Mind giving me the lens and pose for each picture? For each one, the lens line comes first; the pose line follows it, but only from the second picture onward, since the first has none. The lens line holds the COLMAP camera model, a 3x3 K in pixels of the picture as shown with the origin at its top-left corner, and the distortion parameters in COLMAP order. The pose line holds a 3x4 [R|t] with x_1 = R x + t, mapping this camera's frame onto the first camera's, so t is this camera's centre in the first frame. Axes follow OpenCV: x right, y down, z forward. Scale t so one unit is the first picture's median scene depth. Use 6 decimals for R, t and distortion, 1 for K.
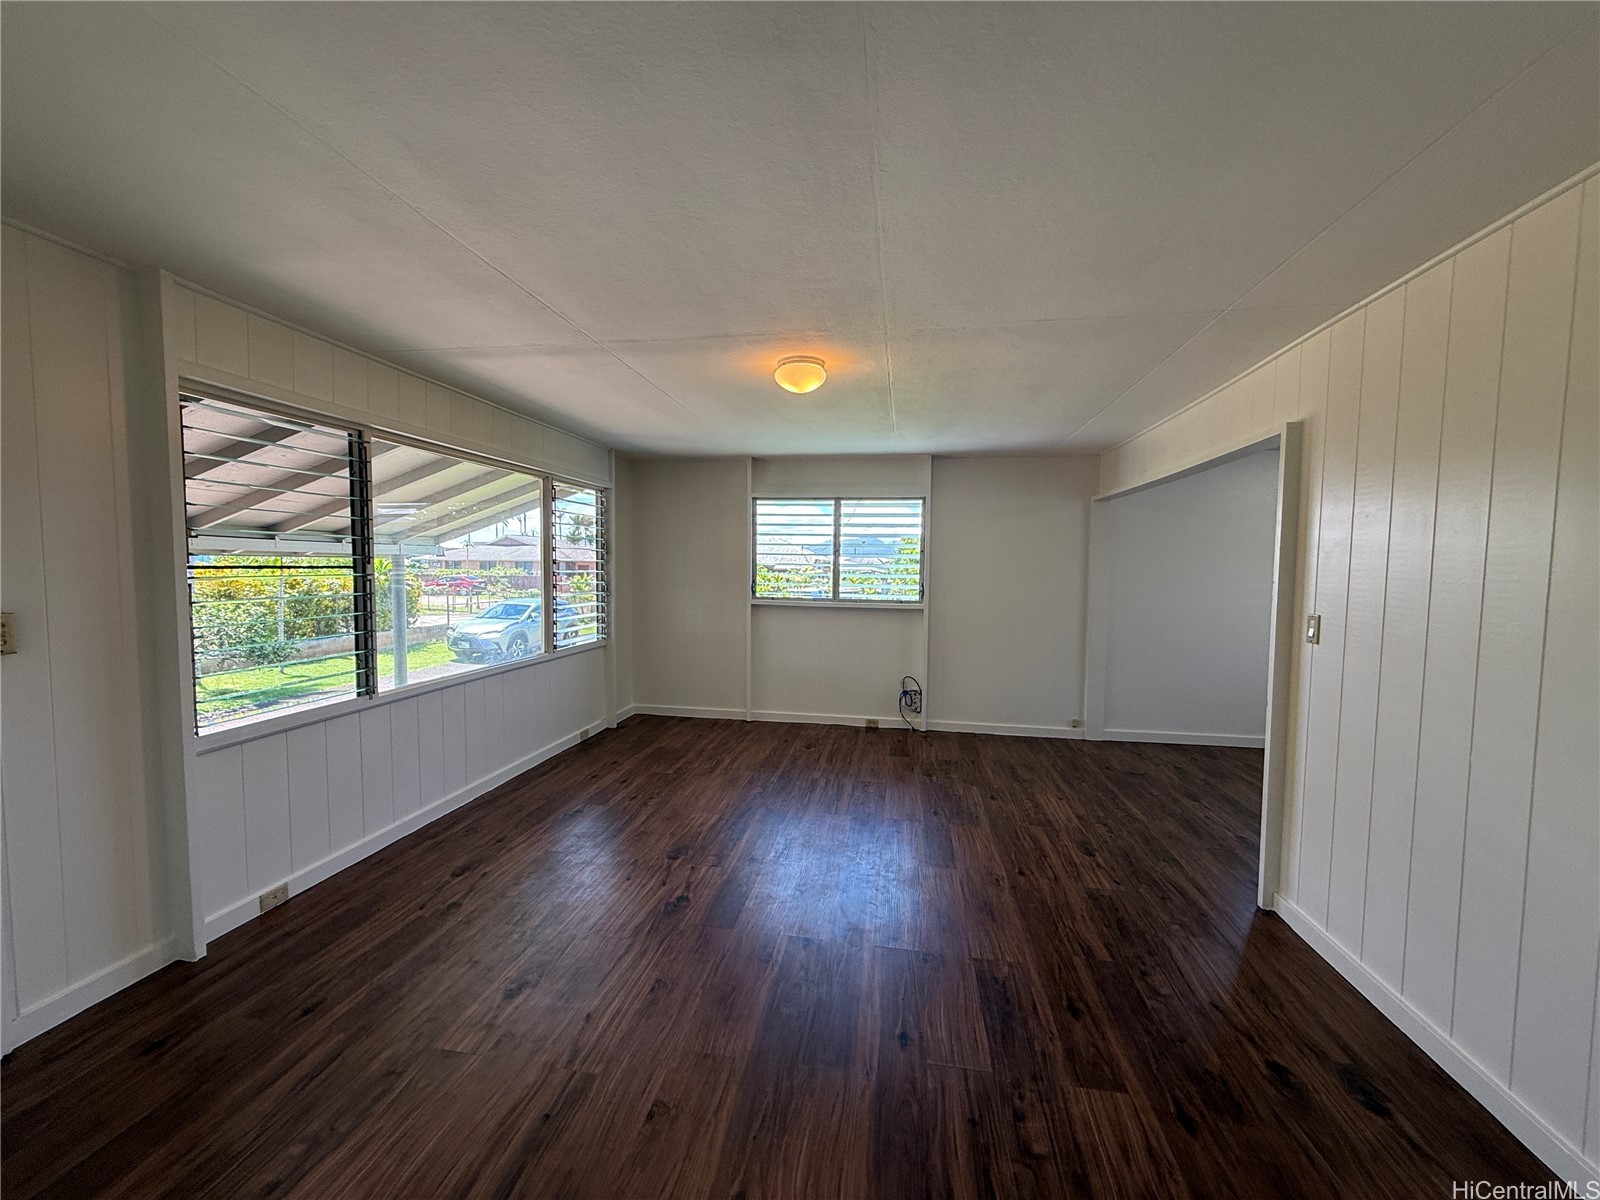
lens RADIAL K [[636.5, 0, 800.0], [0, 636.5, 600.0], [0, 0, 1]] dist [0.009601, 0.000003]
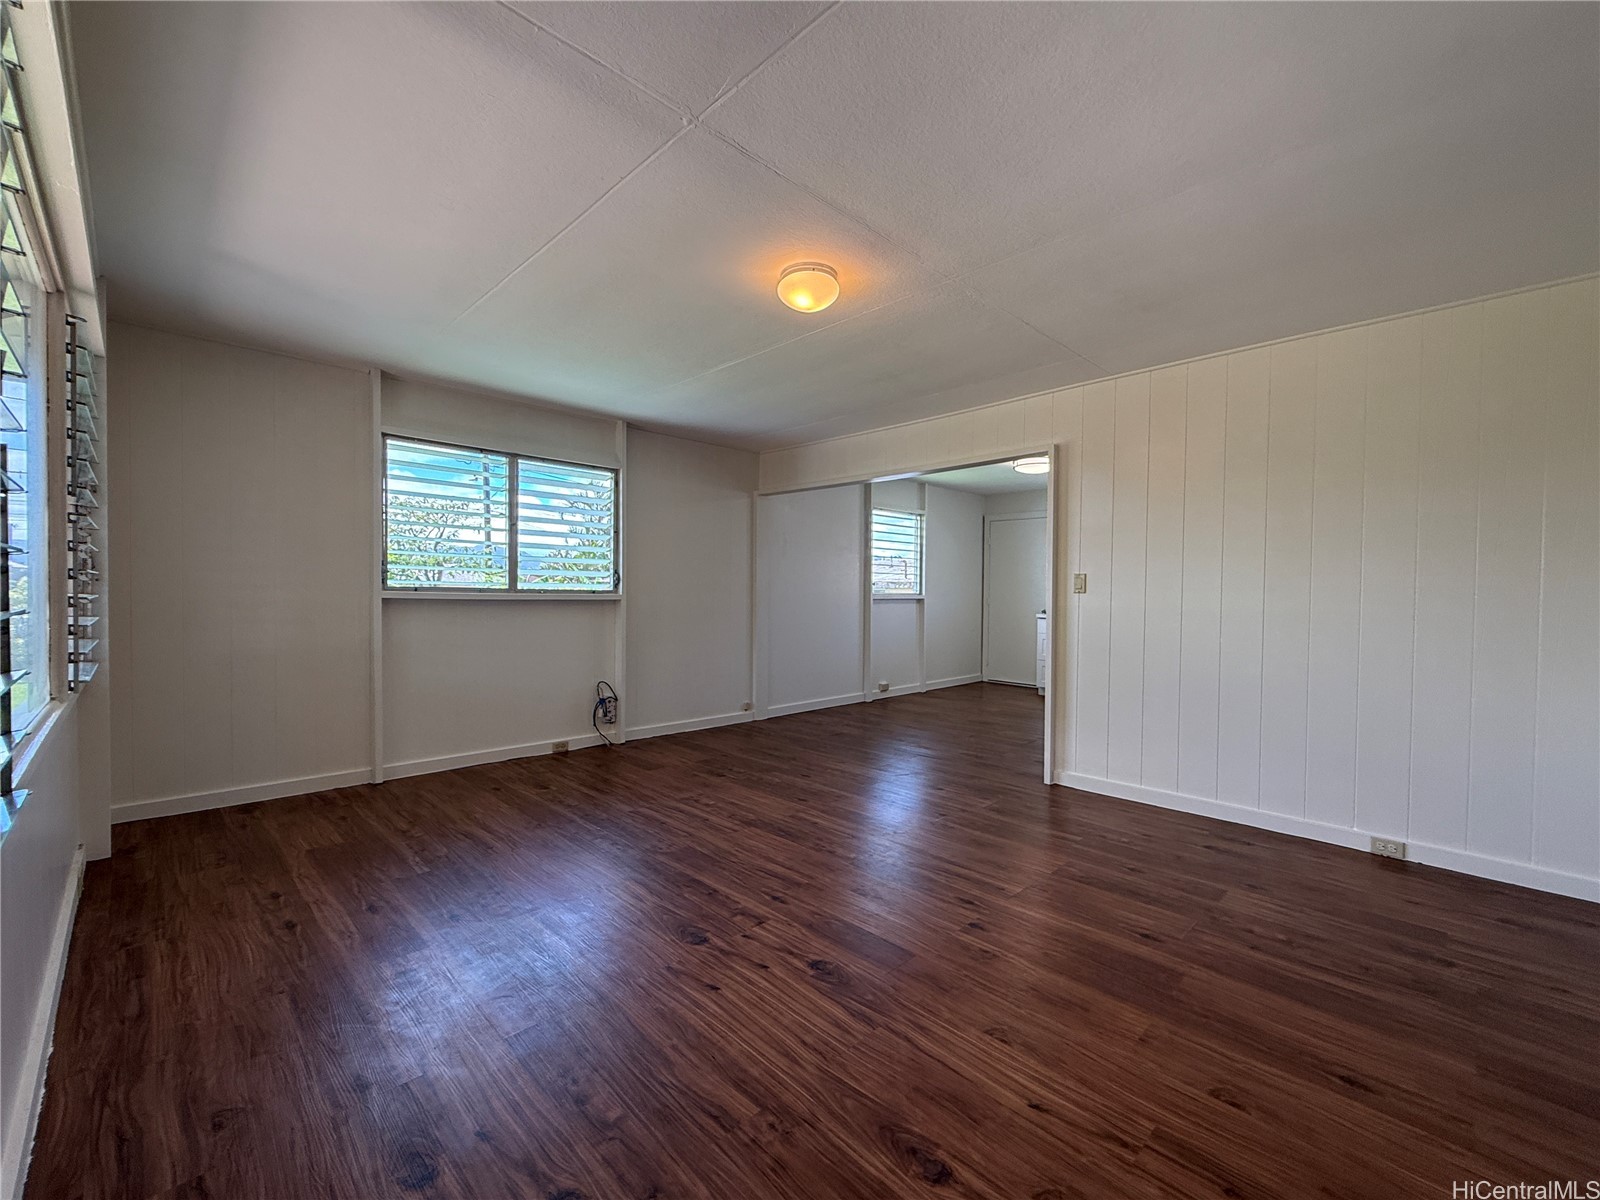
lens RADIAL K [[670.8, 0, 800.0], [0, 670.8, 600.0], [0, 0, 1]] dist [0.002748, -0.000079]
pose [[0.591286, -0.016629, 0.806290, -0.390004], [0.040265, 0.999149, -0.008921, 0.032250], [-0.805456, 0.037740, 0.591453, 0.272293]]
